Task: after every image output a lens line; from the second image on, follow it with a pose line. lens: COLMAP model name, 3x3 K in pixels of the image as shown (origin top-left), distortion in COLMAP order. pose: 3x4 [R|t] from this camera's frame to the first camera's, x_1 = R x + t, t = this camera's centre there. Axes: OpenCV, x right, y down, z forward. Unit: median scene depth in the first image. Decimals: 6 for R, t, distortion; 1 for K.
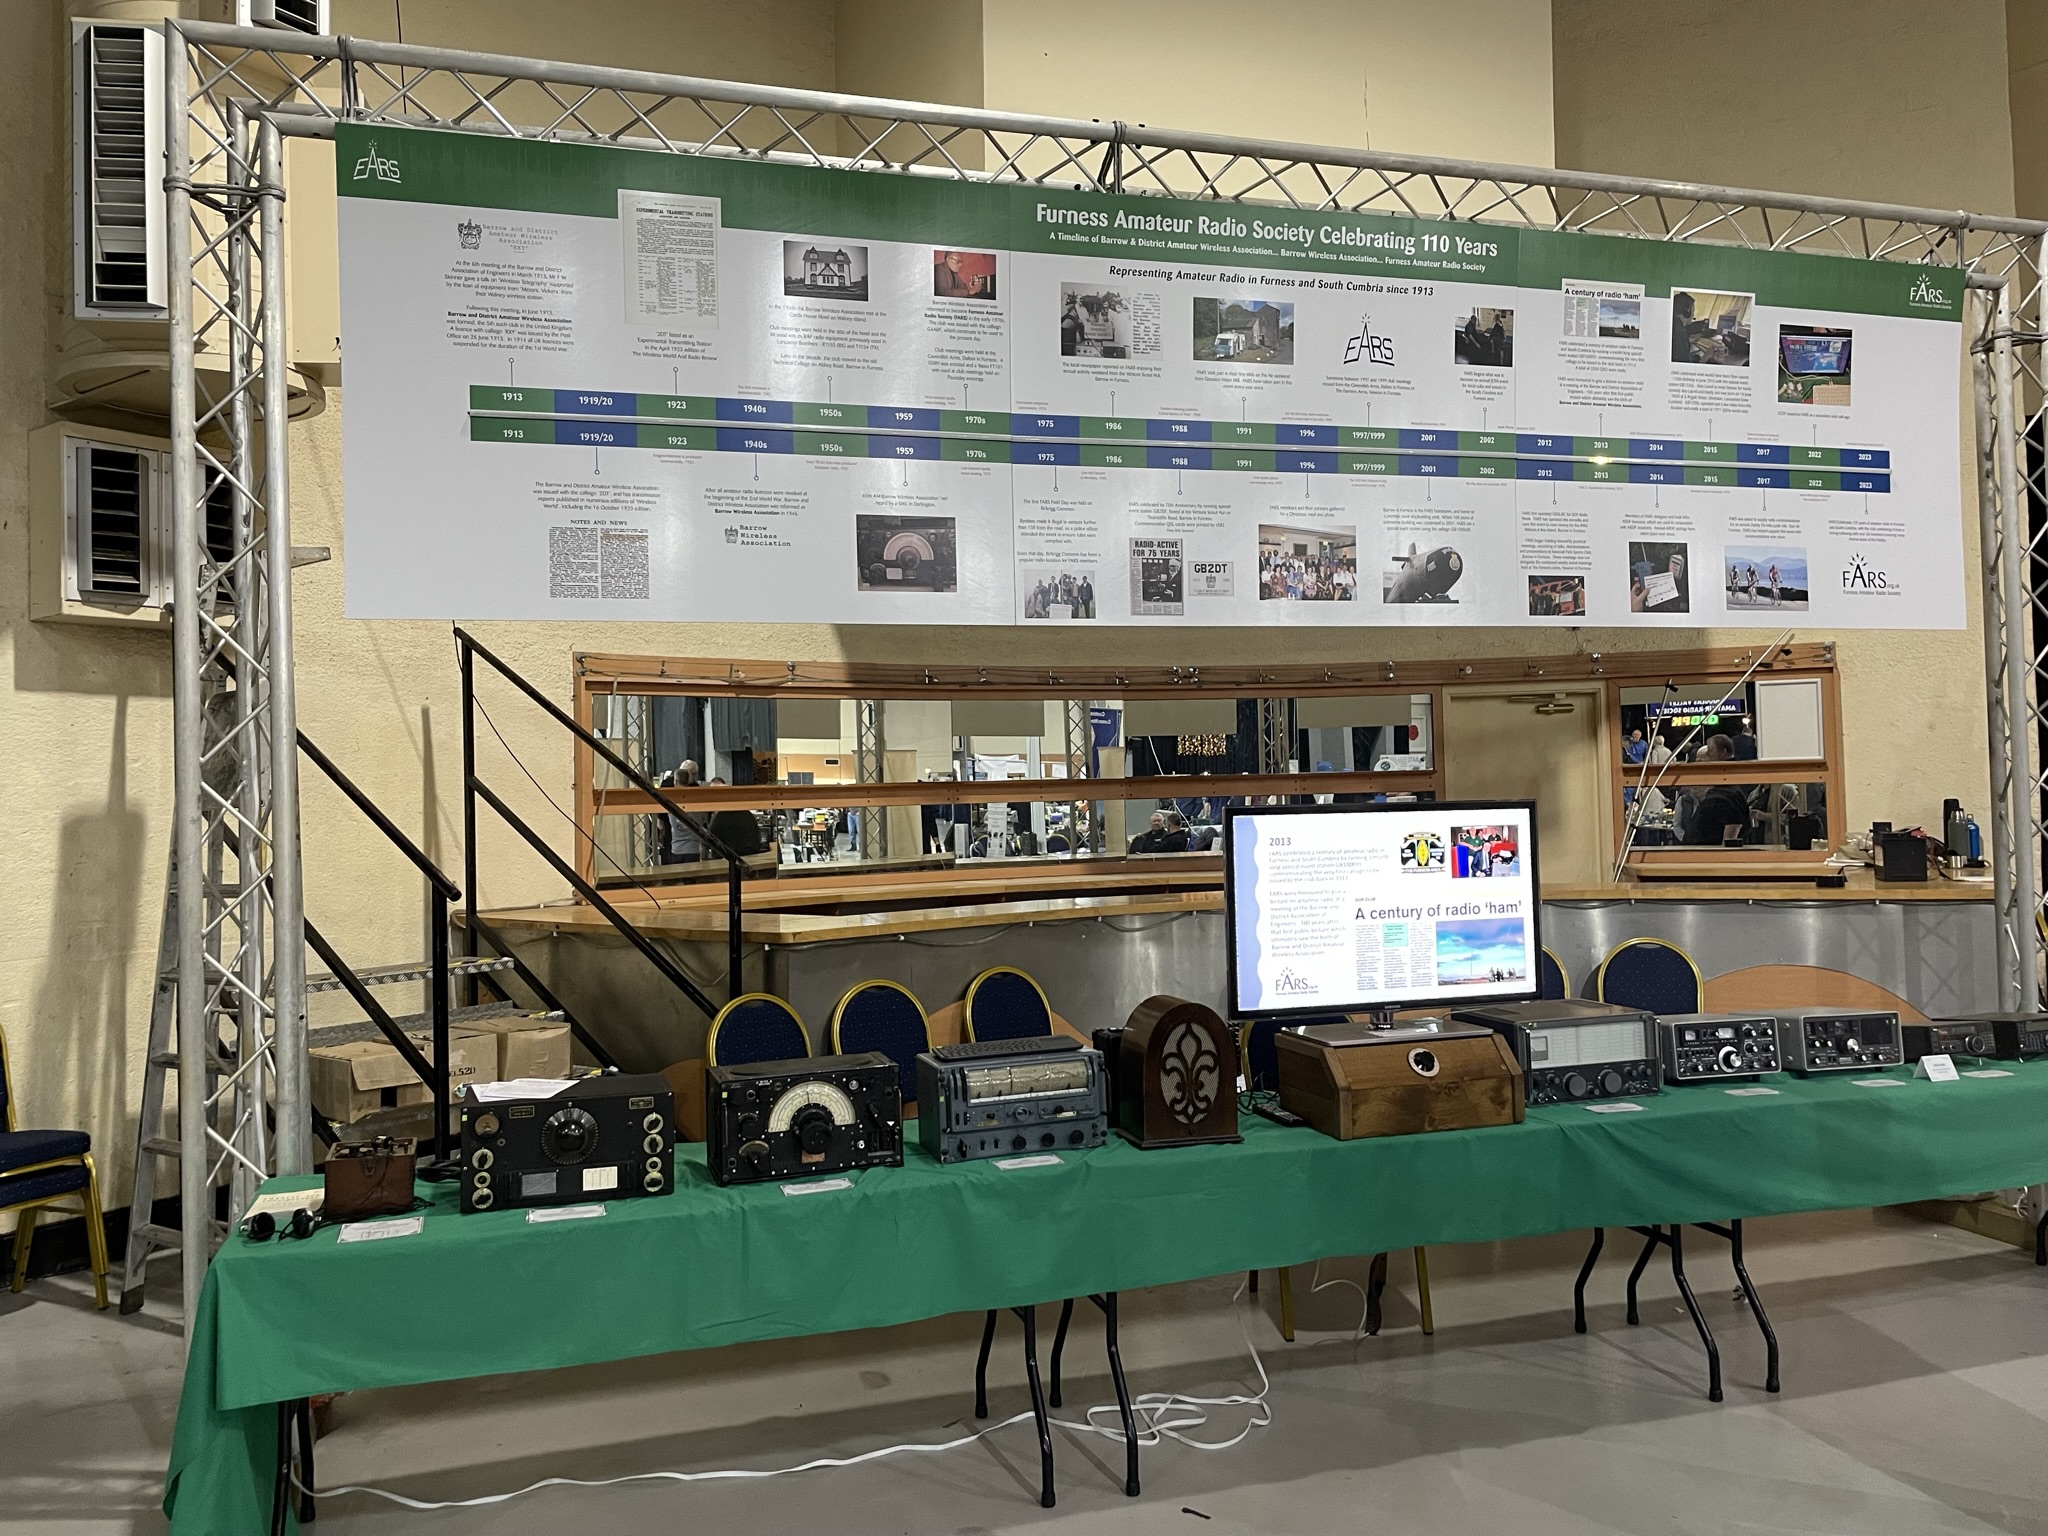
lens RADIAL K [[1610.2, 0, 1023.1], [0, 1610.2, 763.0], [0, 0, 1]] dist [0.092318, -0.118845]
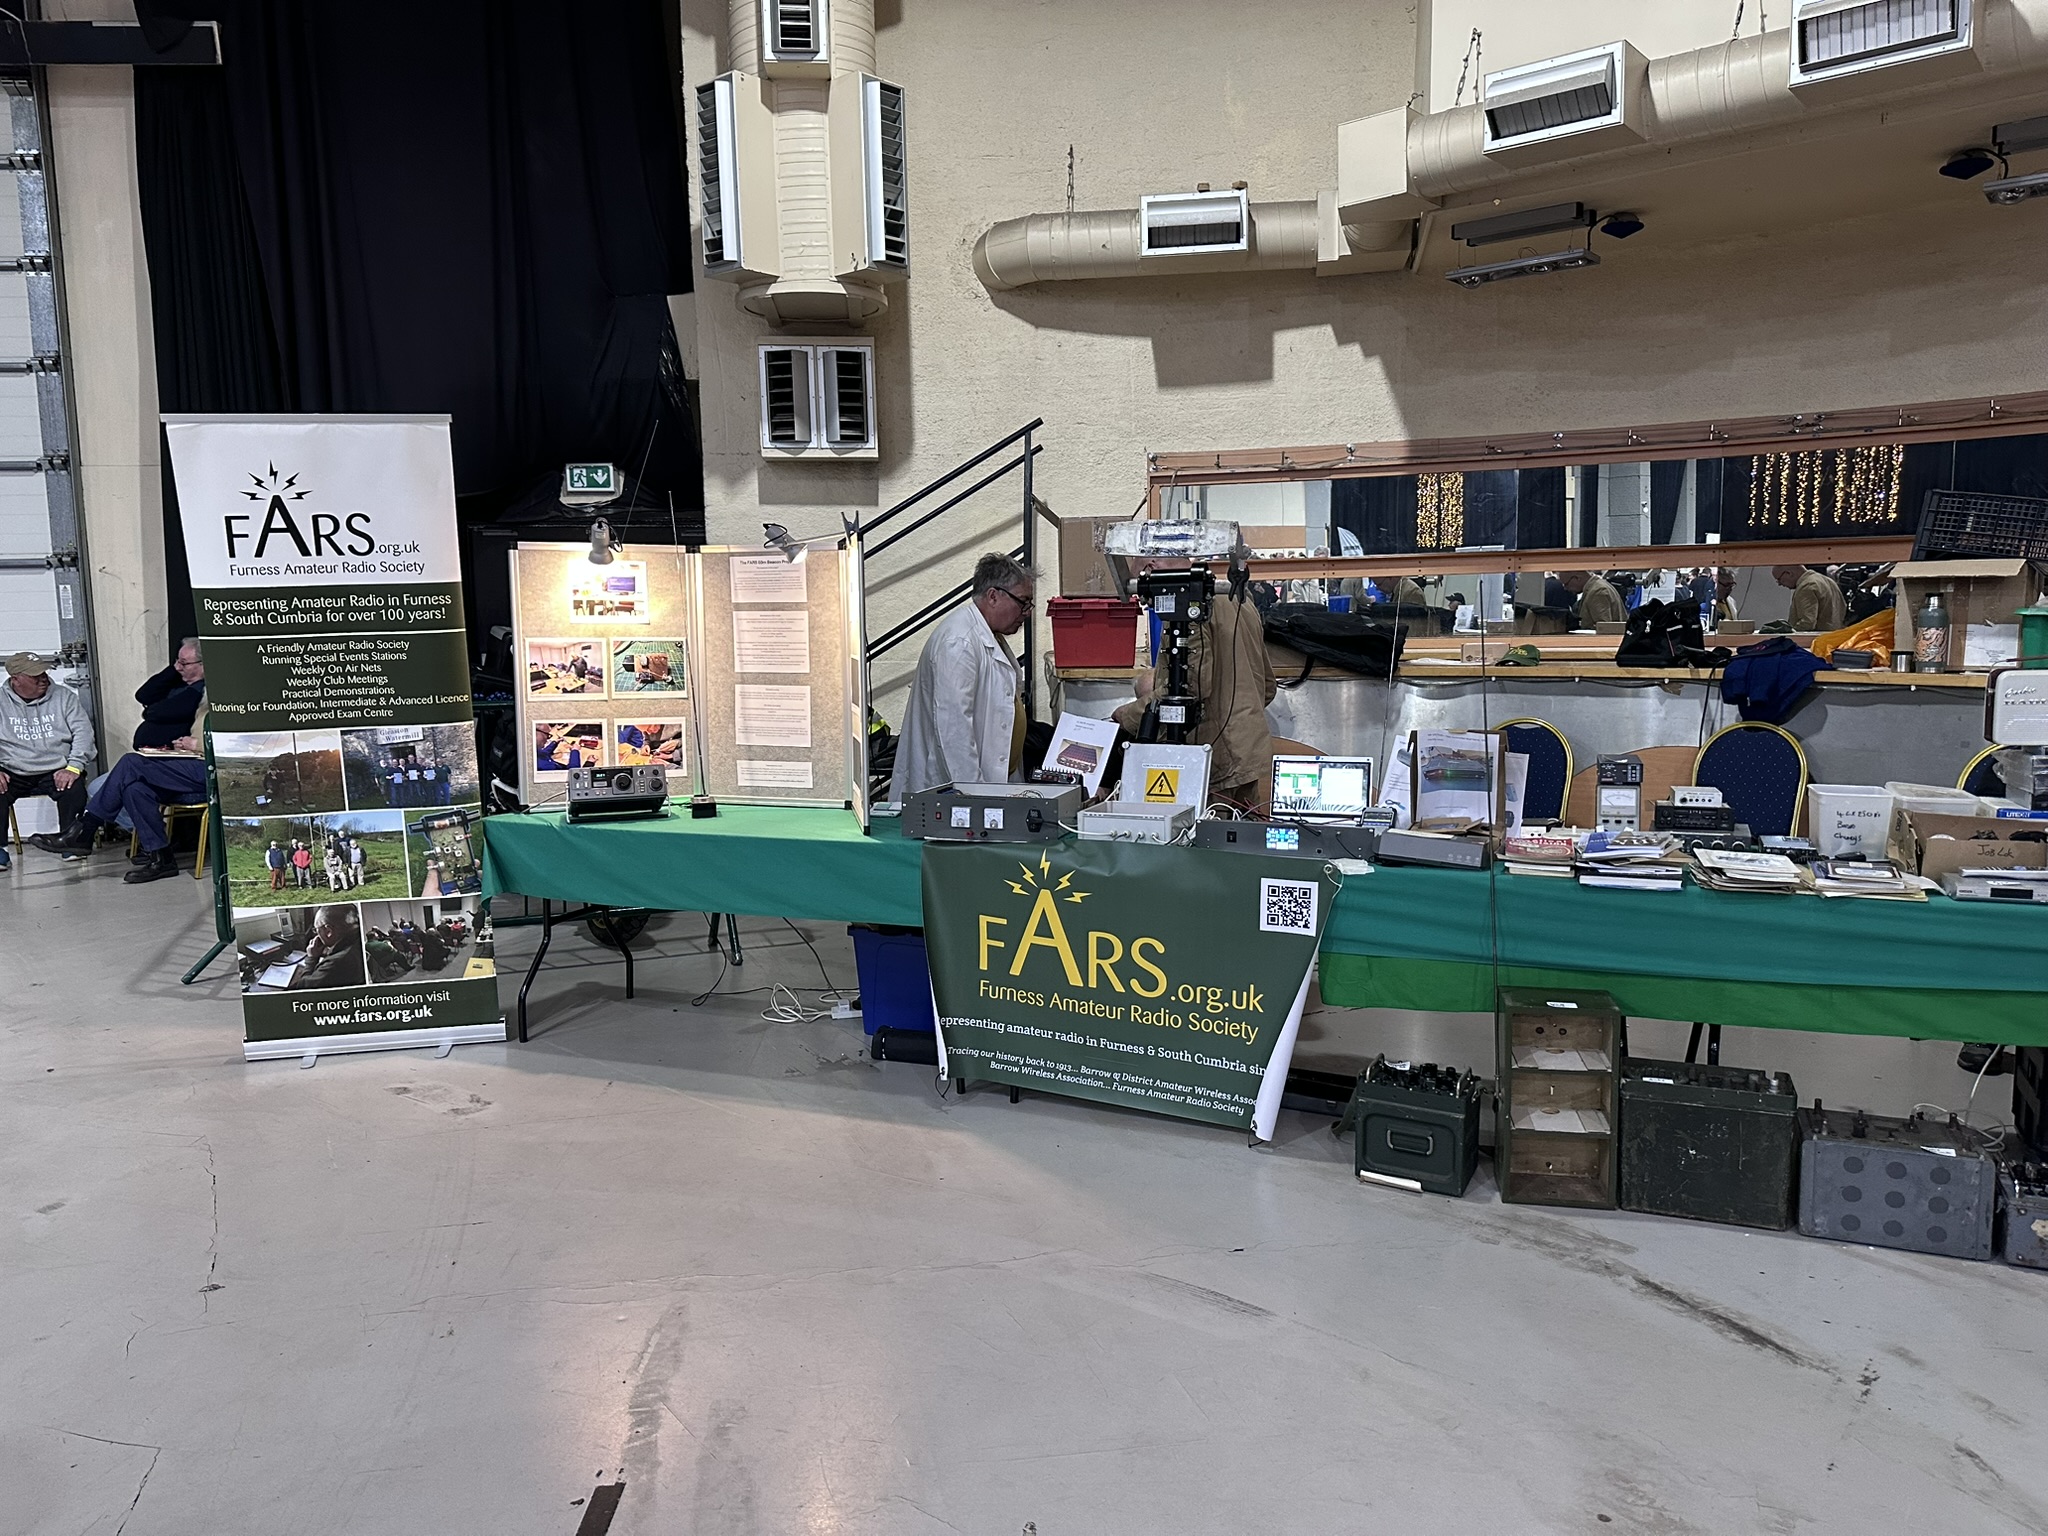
lens RADIAL K [[1578.0, 0, 1027.5], [0, 1578.0, 773.2], [0, 0, 1]] dist [0.001885, -0.000223]
pose [[0.637092, 0.079091, -0.766719, 0.963741], [0.021566, 0.992503, 0.120302, 0.043763], [0.770486, -0.093179, 0.630610, 0.223744]]
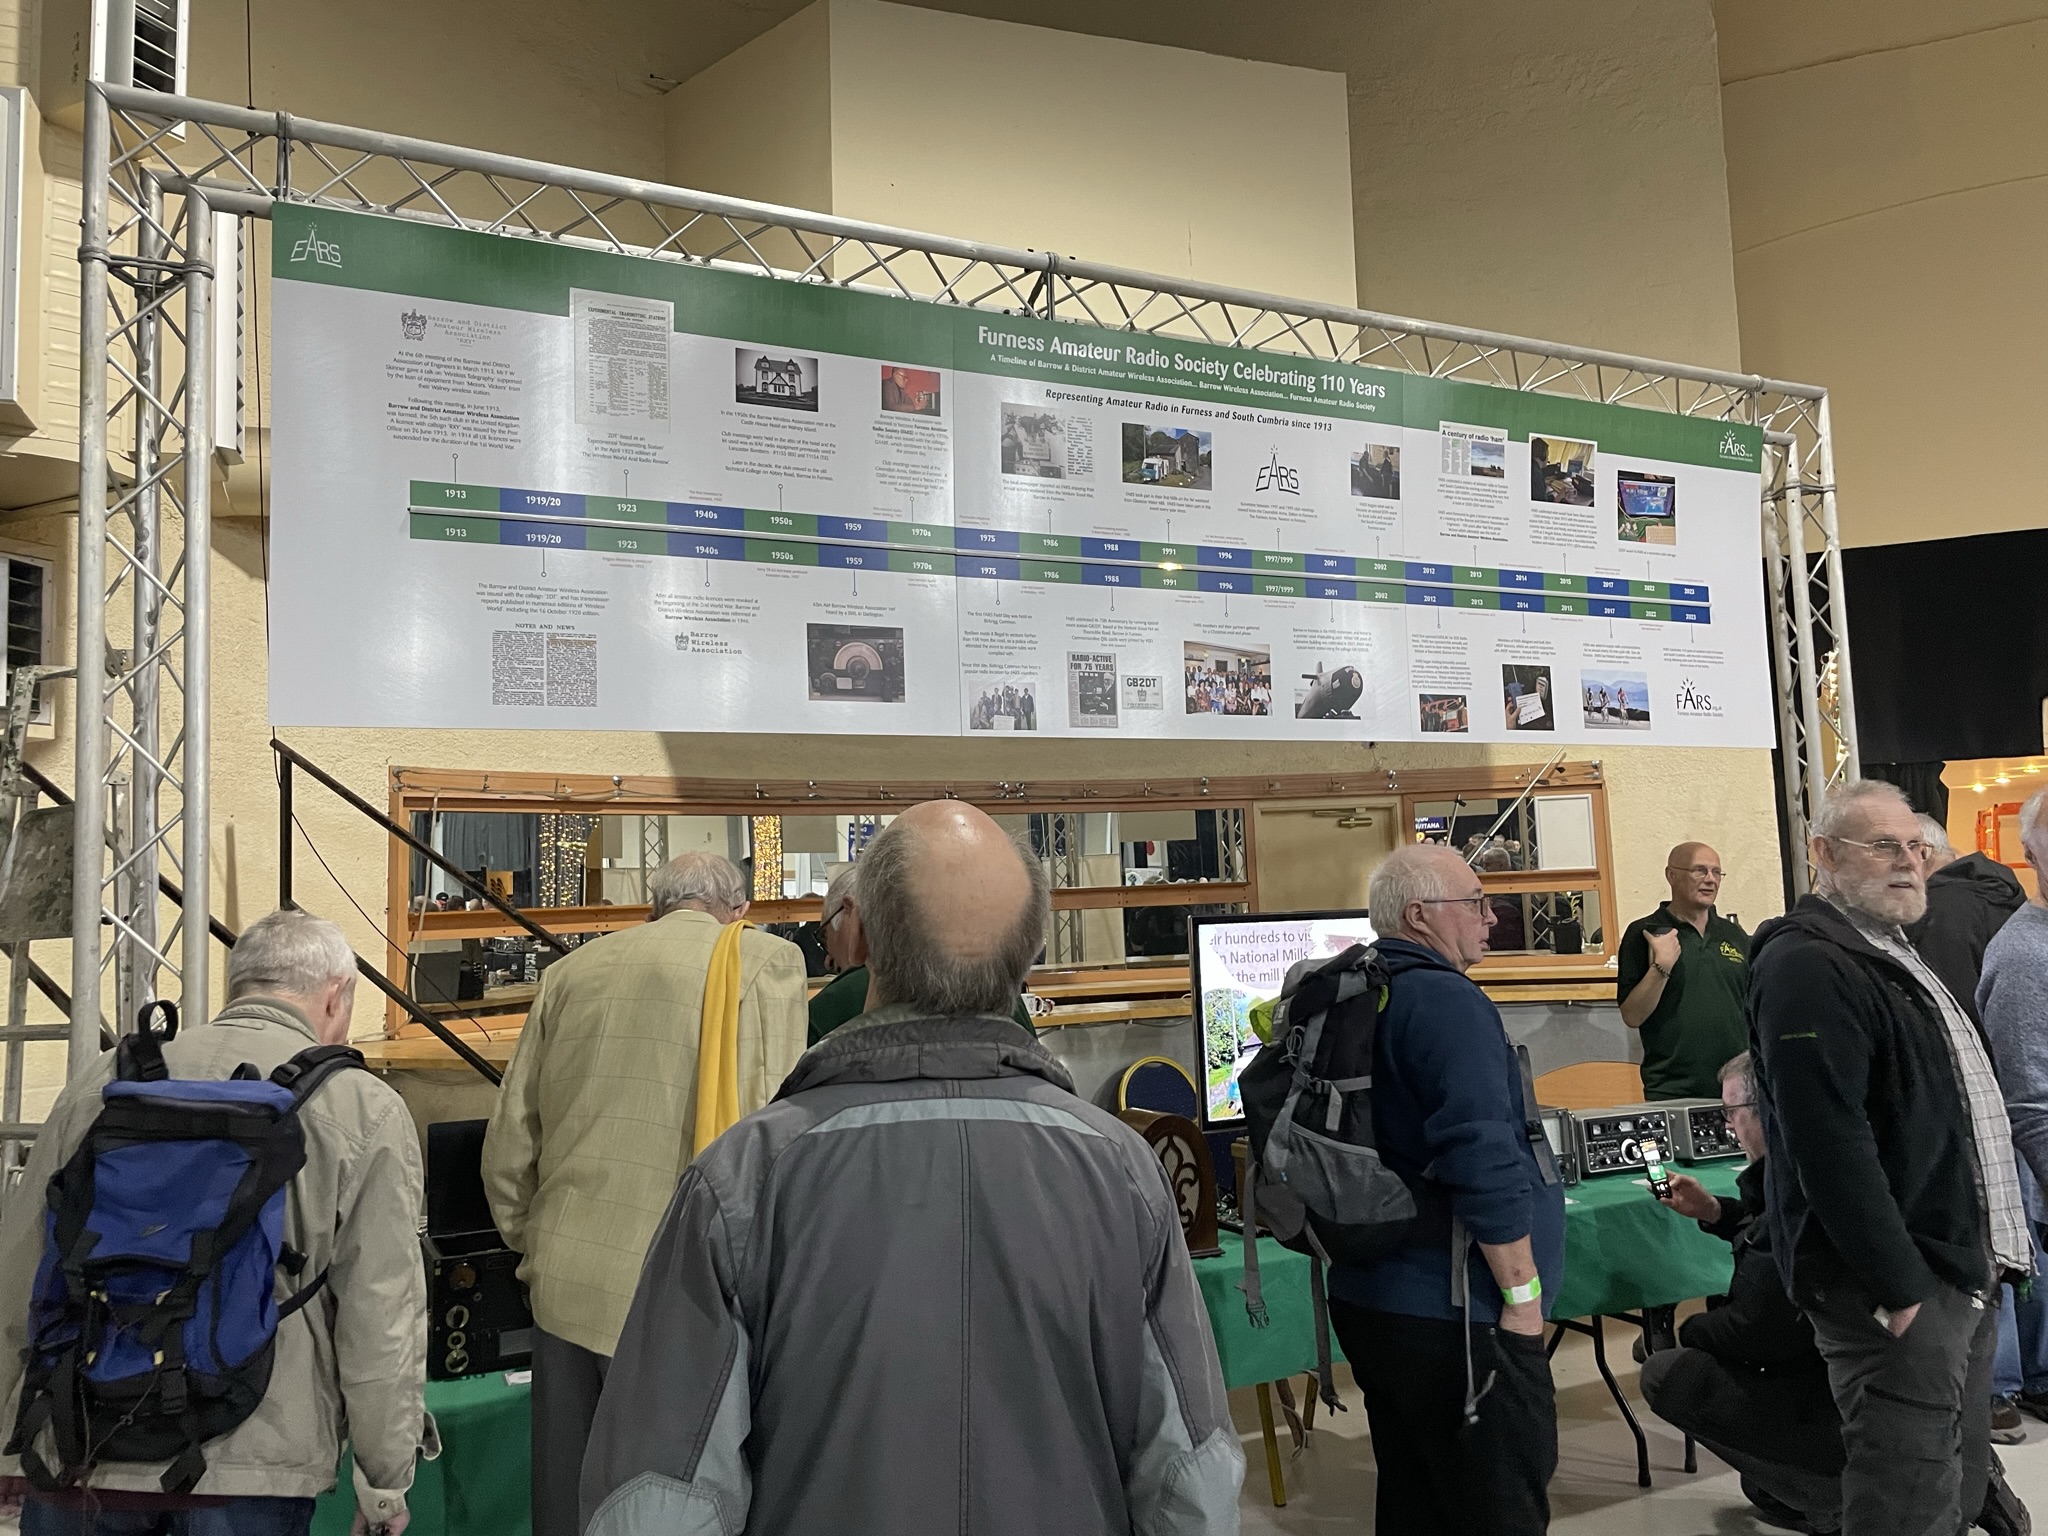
lens RADIAL K [[1610.2, 0, 1033.8], [0, 1610.2, 758.5], [0, 0, 1]] dist [0.092318, -0.118845]
pose [[0.982713, 0.003299, 0.185108, -0.137493], [0.010799, 0.997118, -0.075097, 0.003010], [-0.184822, 0.075798, 0.979845, 0.017675]]
